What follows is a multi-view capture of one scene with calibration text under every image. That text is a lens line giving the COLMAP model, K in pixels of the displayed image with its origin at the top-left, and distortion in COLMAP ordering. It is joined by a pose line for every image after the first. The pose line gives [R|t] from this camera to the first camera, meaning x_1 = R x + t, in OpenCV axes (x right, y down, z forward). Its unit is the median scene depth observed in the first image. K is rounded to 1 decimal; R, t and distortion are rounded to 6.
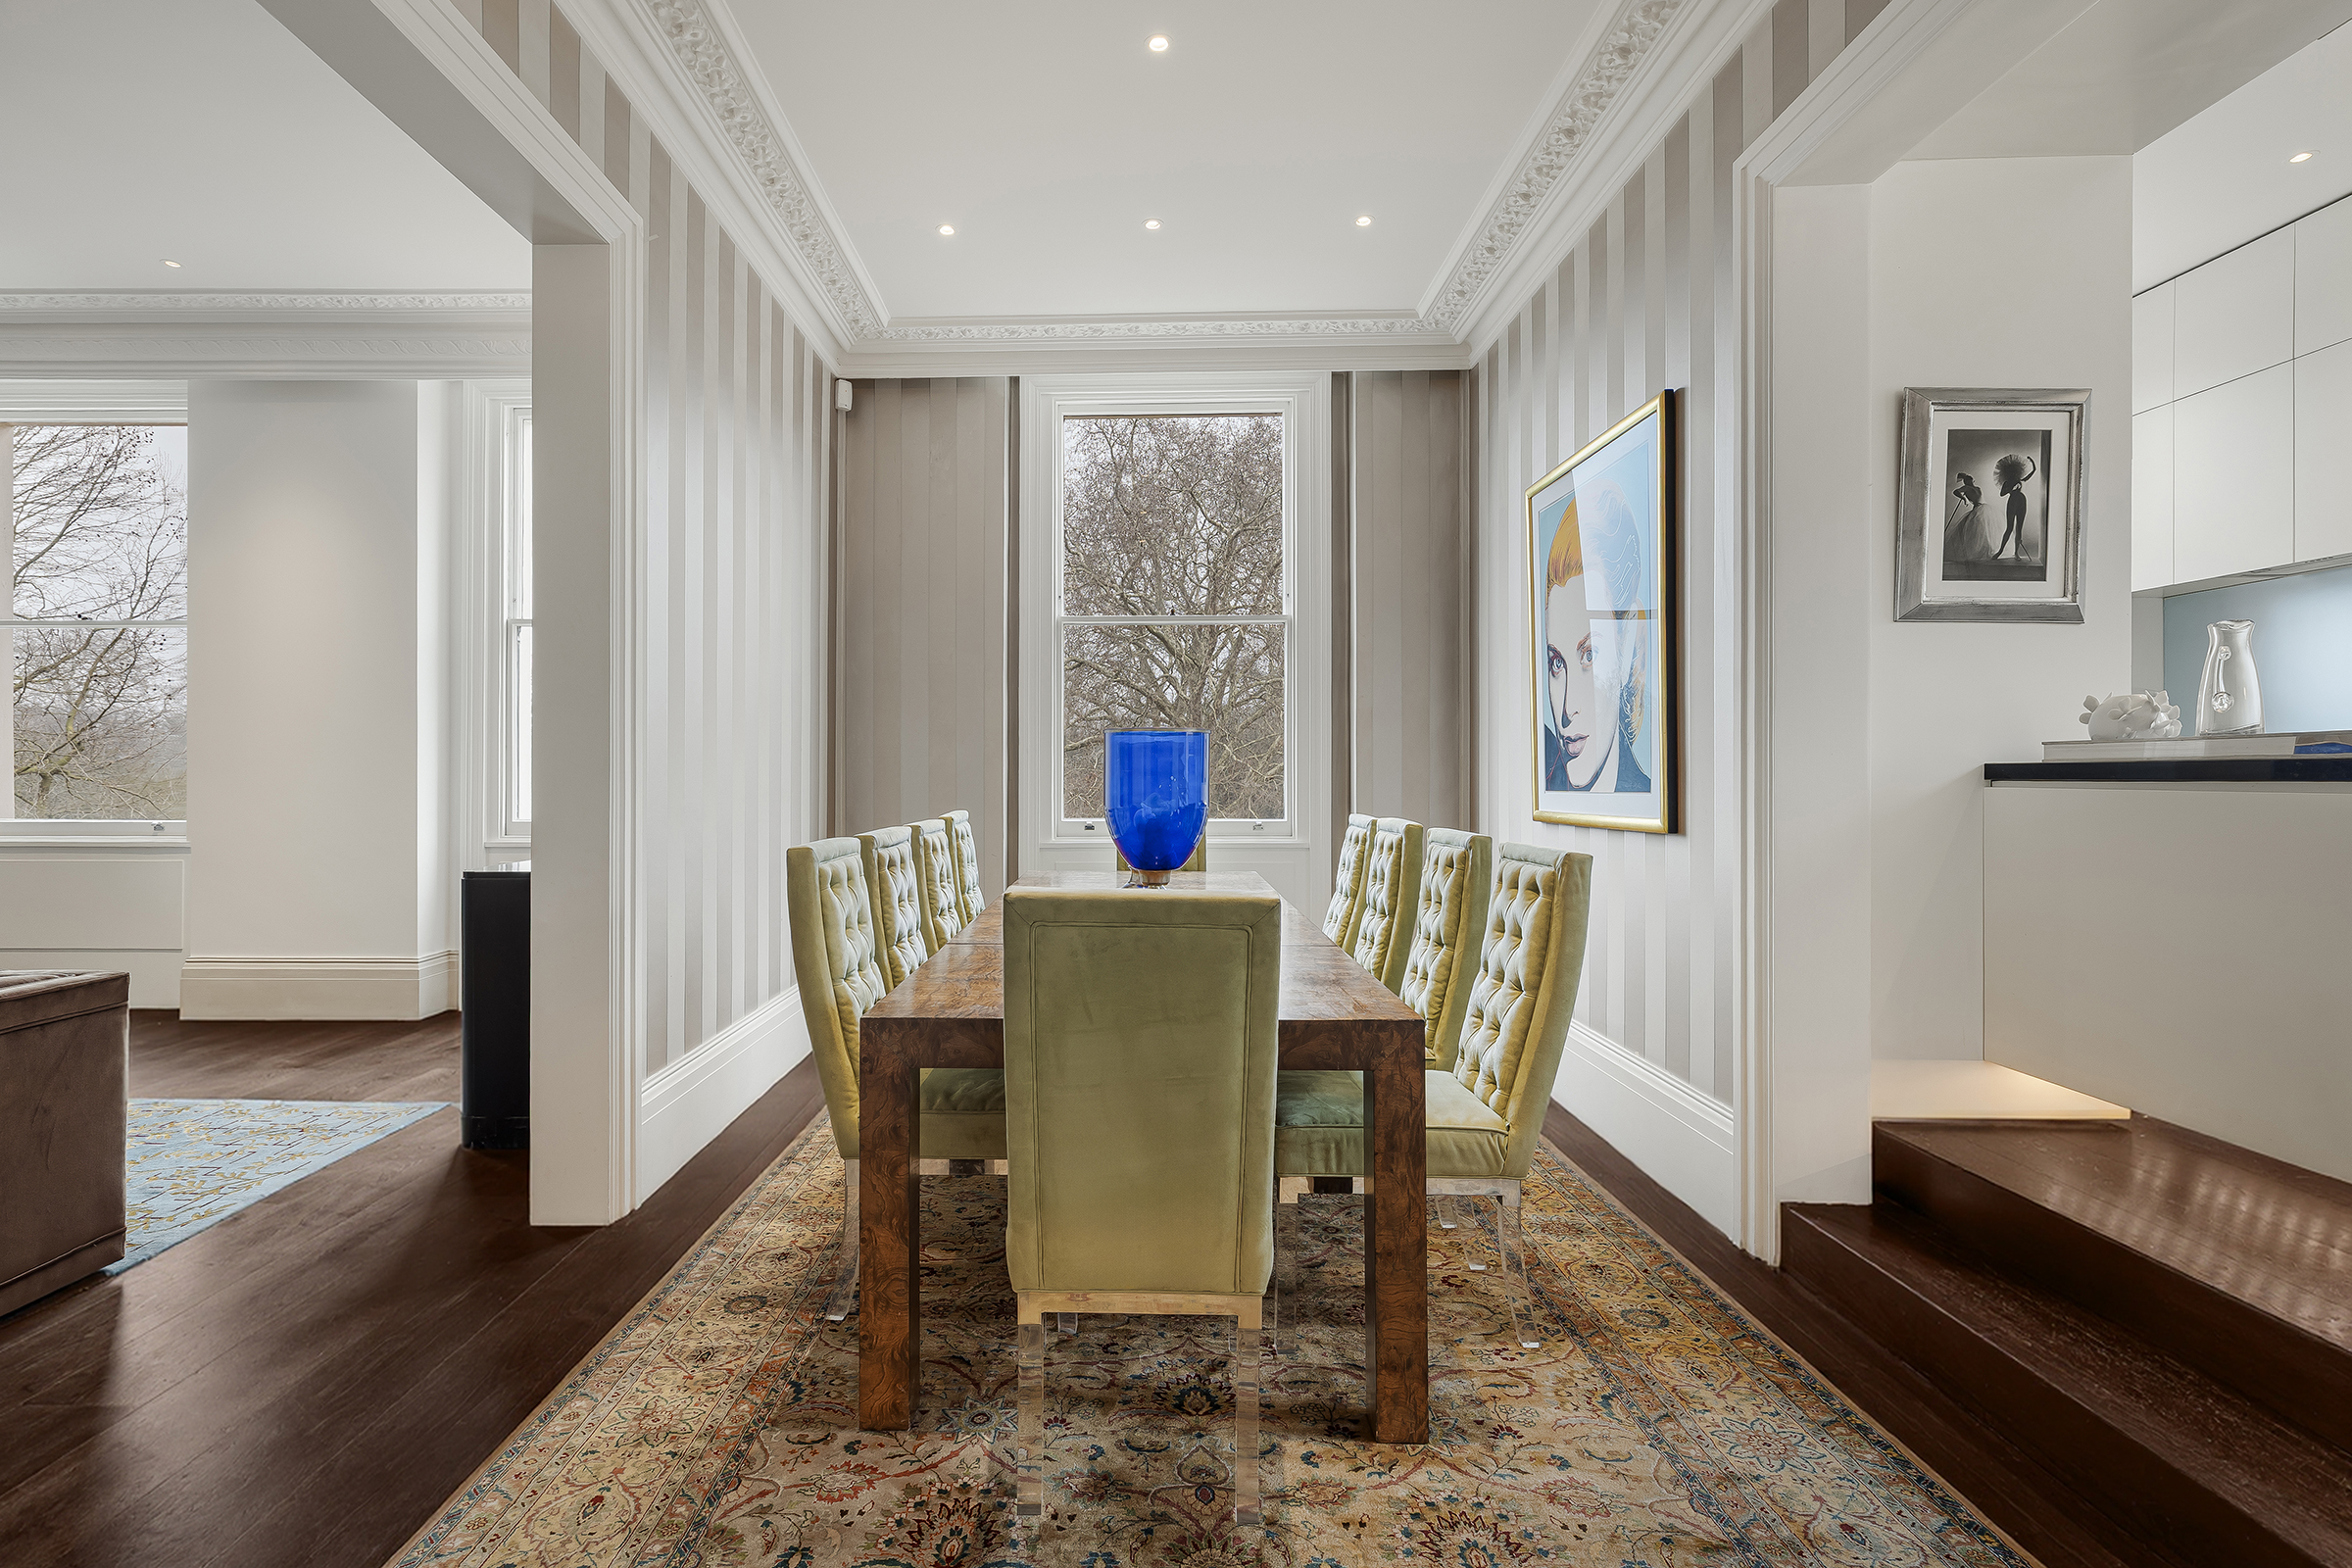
lens RADIAL K [[1093.8, 0, 1056.3], [0, 1093.8, 778.0], [0, 0, 1]] dist [-0.000629, 0.001805]
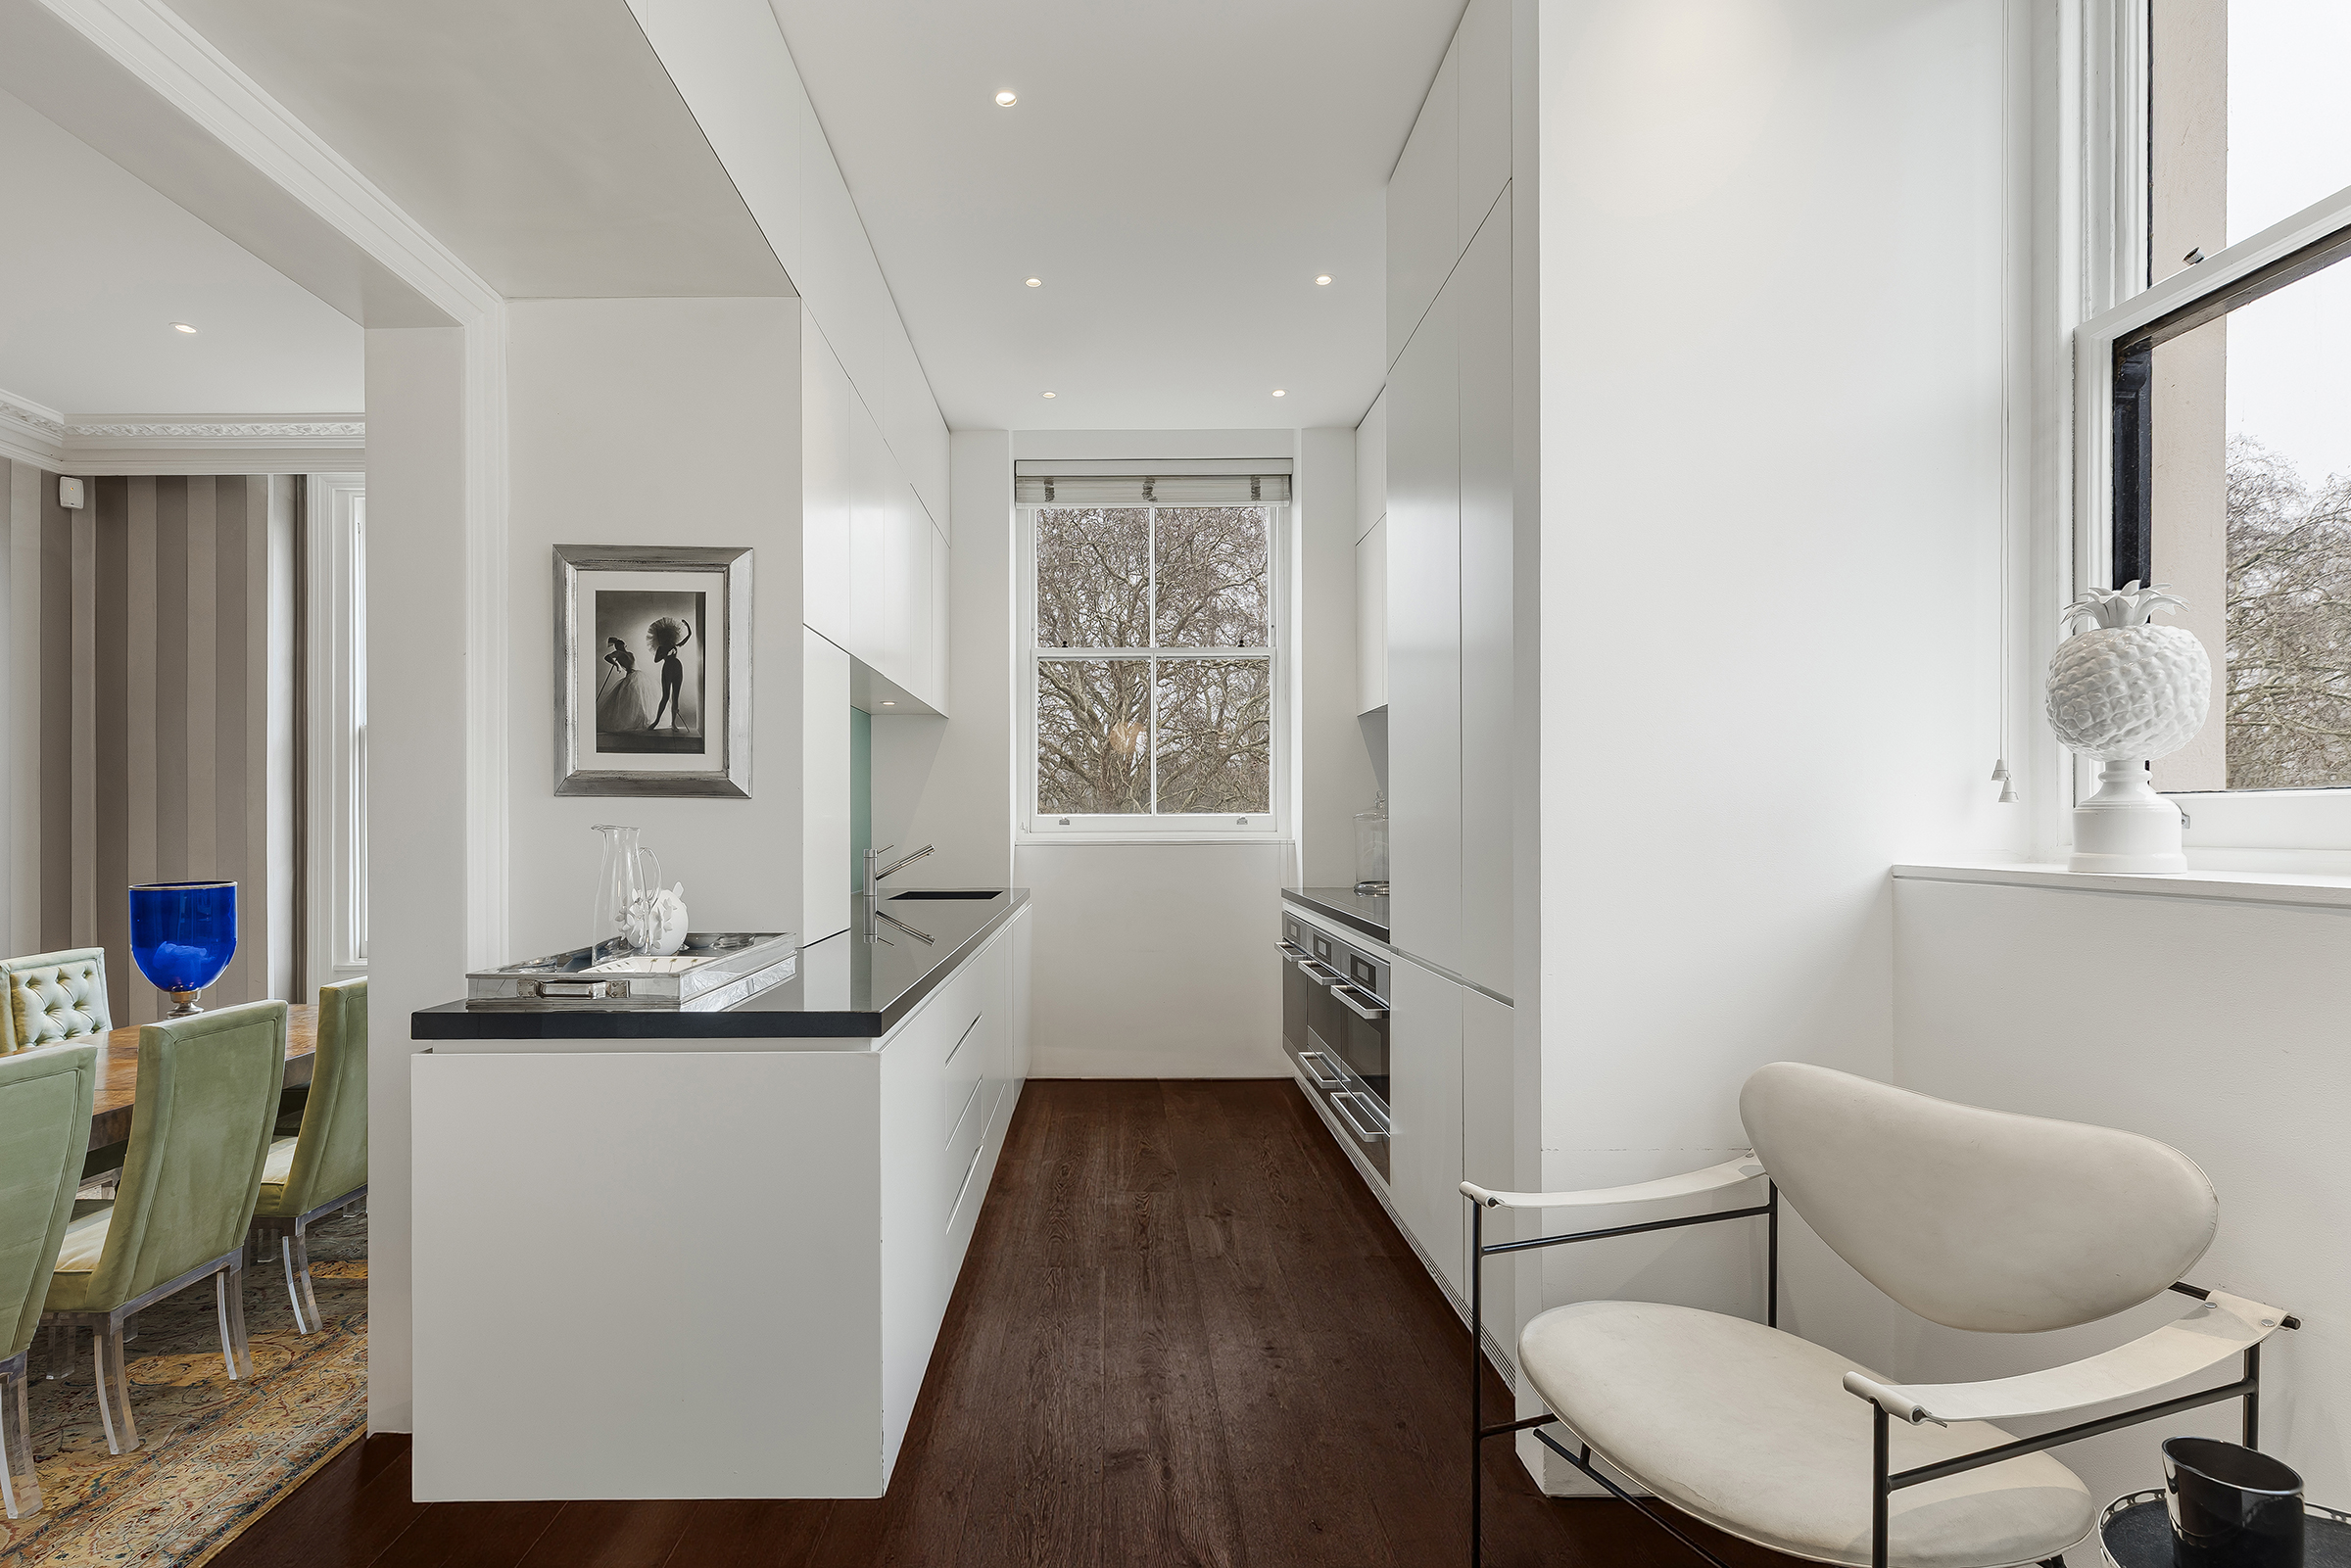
lens RADIAL K [[1093.2, 0, 1133.9], [0, 1093.2, 823.8], [0, 0, 1]] dist [-0.000629, 0.001805]
pose [[0.999326, -0.004566, 0.036431, 1.234720], [0.004465, 0.999986, 0.002854, -0.120971], [-0.036444, -0.002689, 0.999332, 0.056784]]
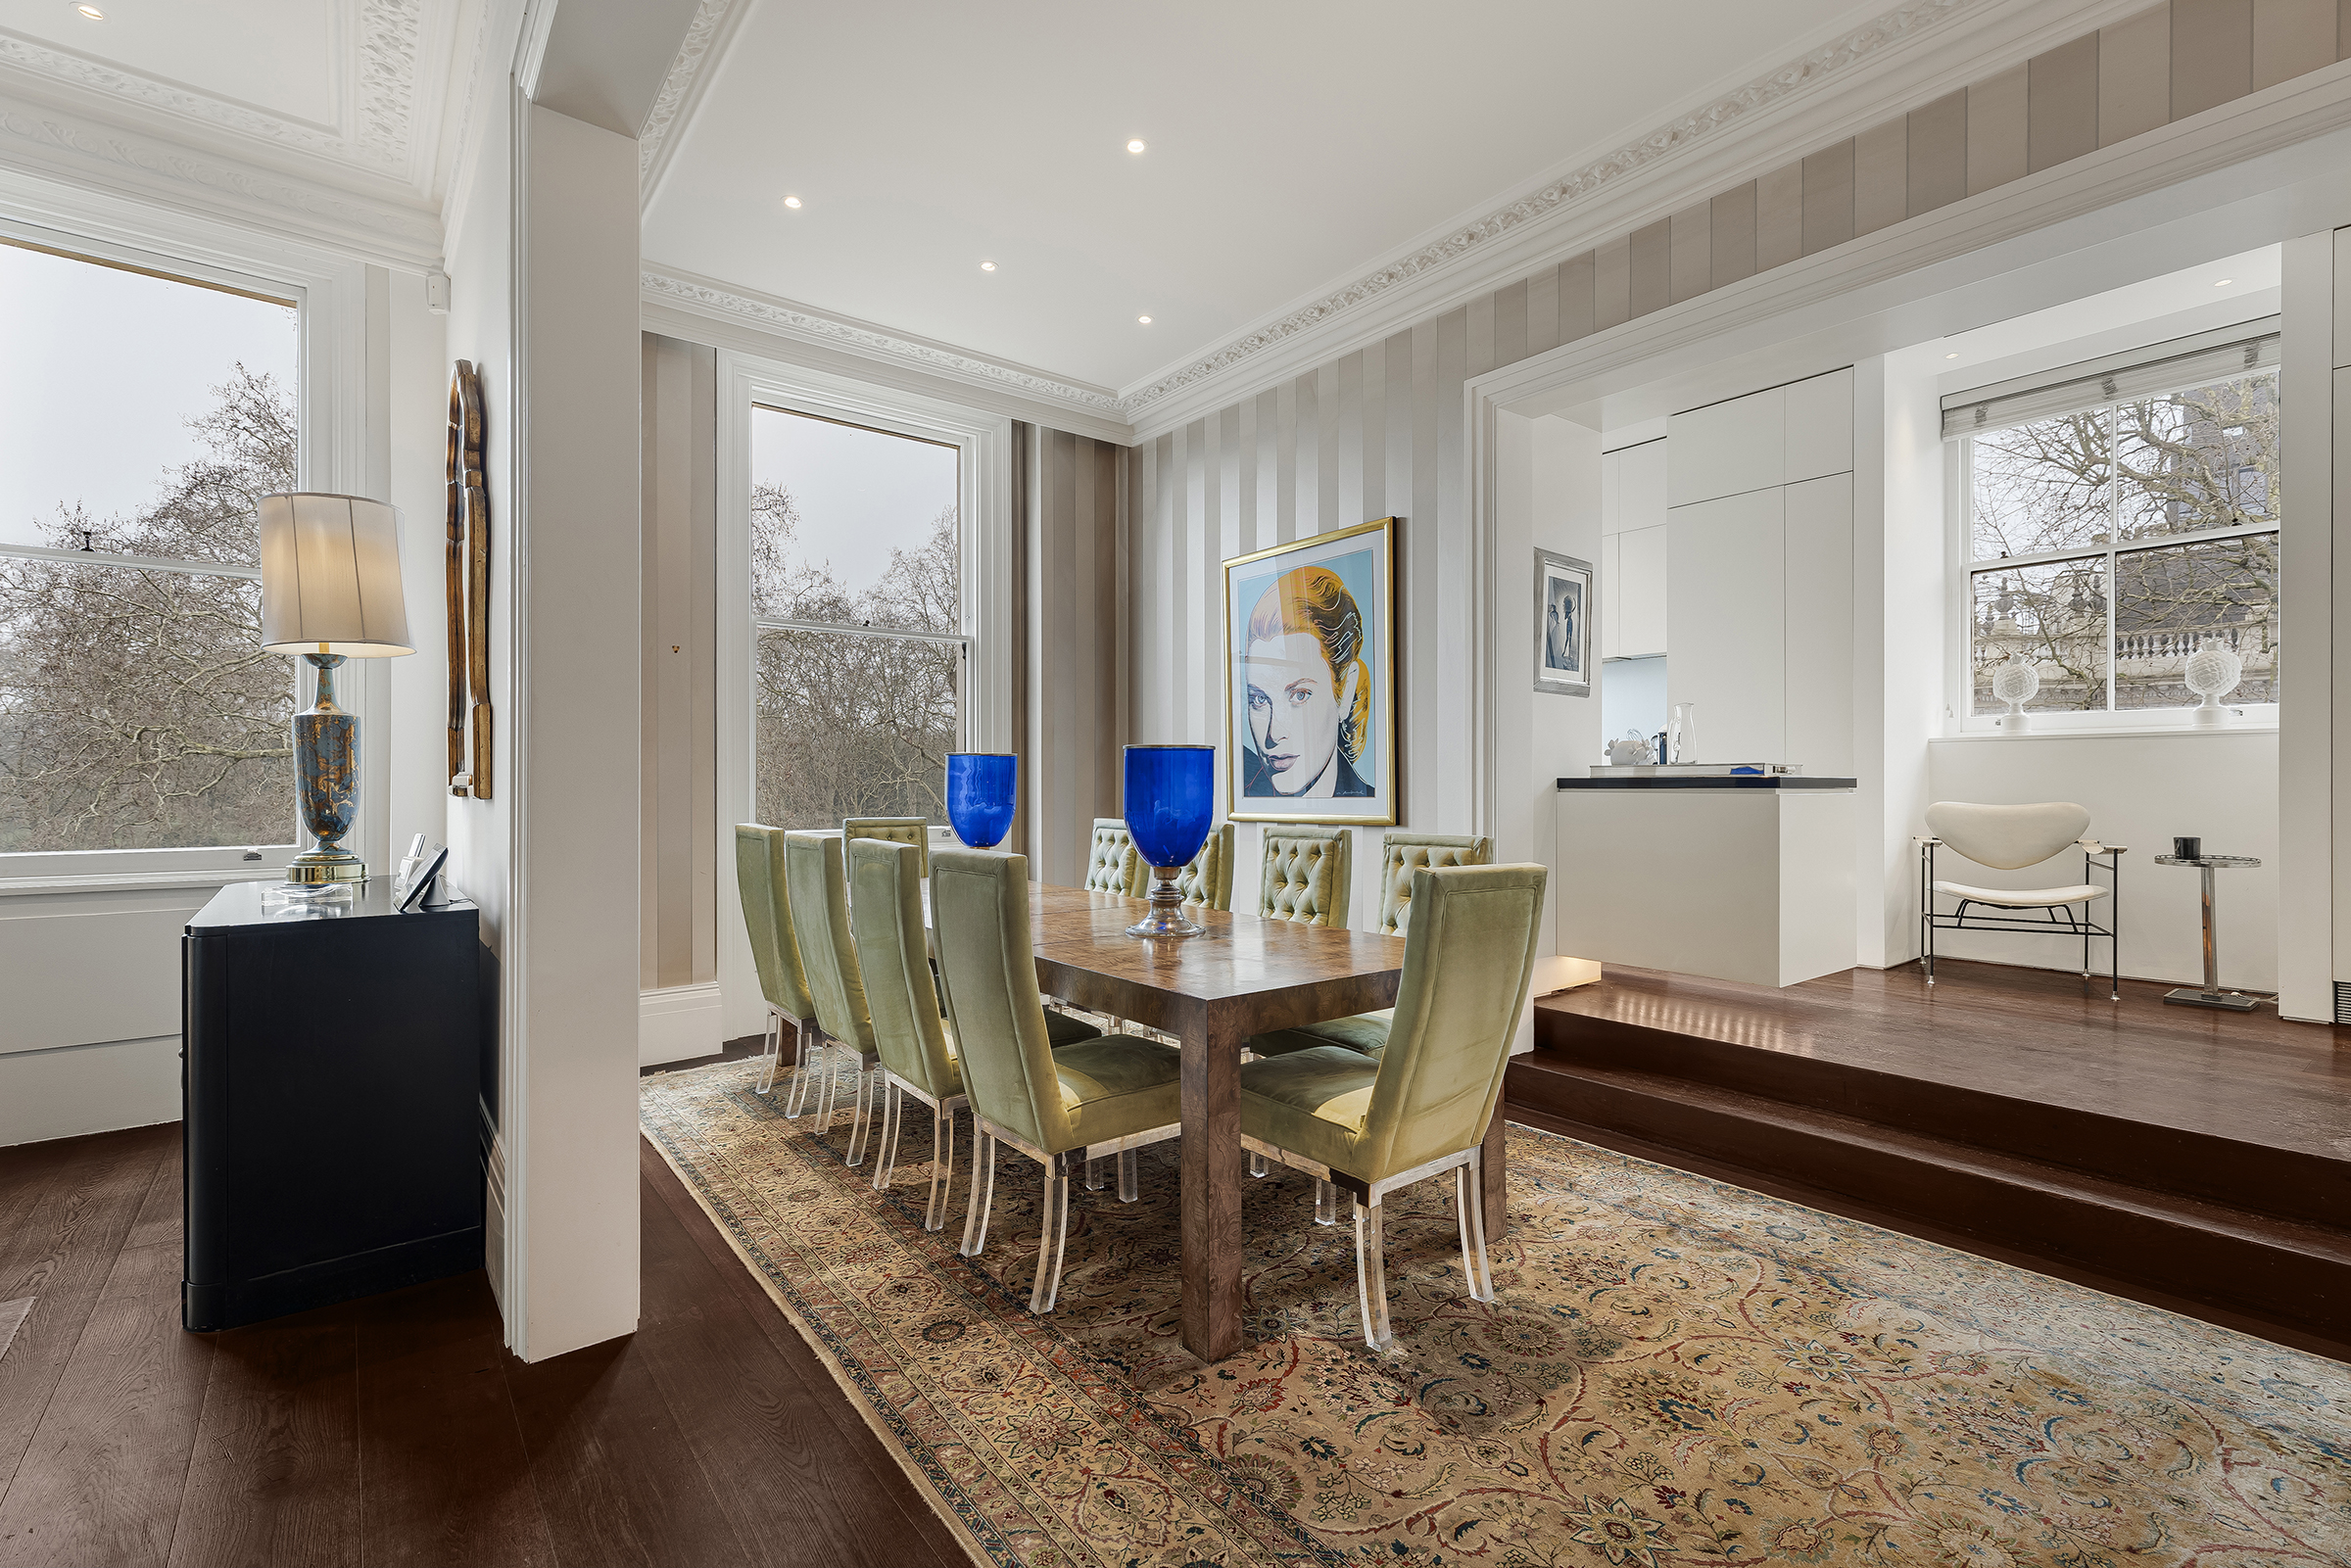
lens RADIAL K [[1093.2, 0, 1162.0], [0, 1093.2, 783.3], [0, 0, 1]] dist [-0.000629, 0.001805]
pose [[0.759356, 0.001332, 0.650674, -0.700813], [0.001001, 0.999994, -0.003215, -0.000463], [-0.650674, 0.003093, 0.759351, 0.127279]]
